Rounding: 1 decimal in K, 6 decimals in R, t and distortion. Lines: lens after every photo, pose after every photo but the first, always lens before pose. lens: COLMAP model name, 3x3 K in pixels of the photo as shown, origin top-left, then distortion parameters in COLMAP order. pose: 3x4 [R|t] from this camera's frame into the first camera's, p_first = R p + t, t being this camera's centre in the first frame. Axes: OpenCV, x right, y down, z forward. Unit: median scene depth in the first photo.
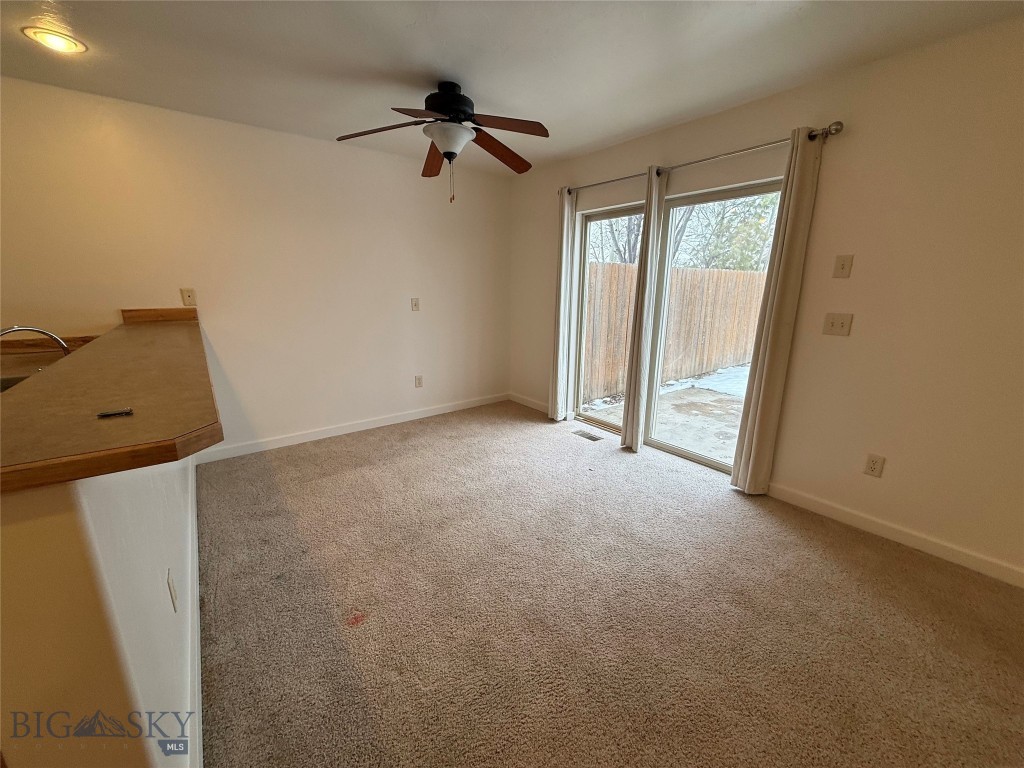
lens RADIAL K [[404.6, 0, 511.6], [0, 404.6, 385.1], [0, 0, 1]] dist [-0.000607, 0.000160]
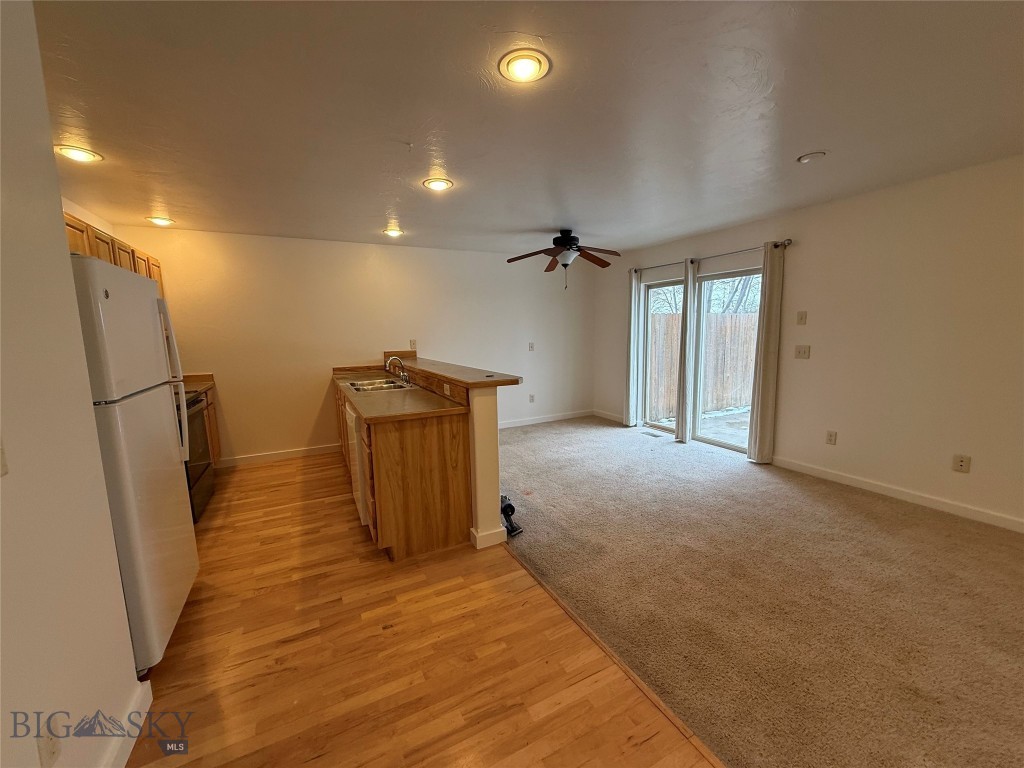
lens RADIAL K [[404.6, 0, 512.8], [0, 404.6, 385.6], [0, 0, 1]] dist [-0.000607, 0.000160]
pose [[0.984081, -0.002686, -0.177698, -0.053415], [-0.016291, 0.994312, -0.105250, 0.148627], [0.176970, 0.106469, 0.978441, -0.670735]]
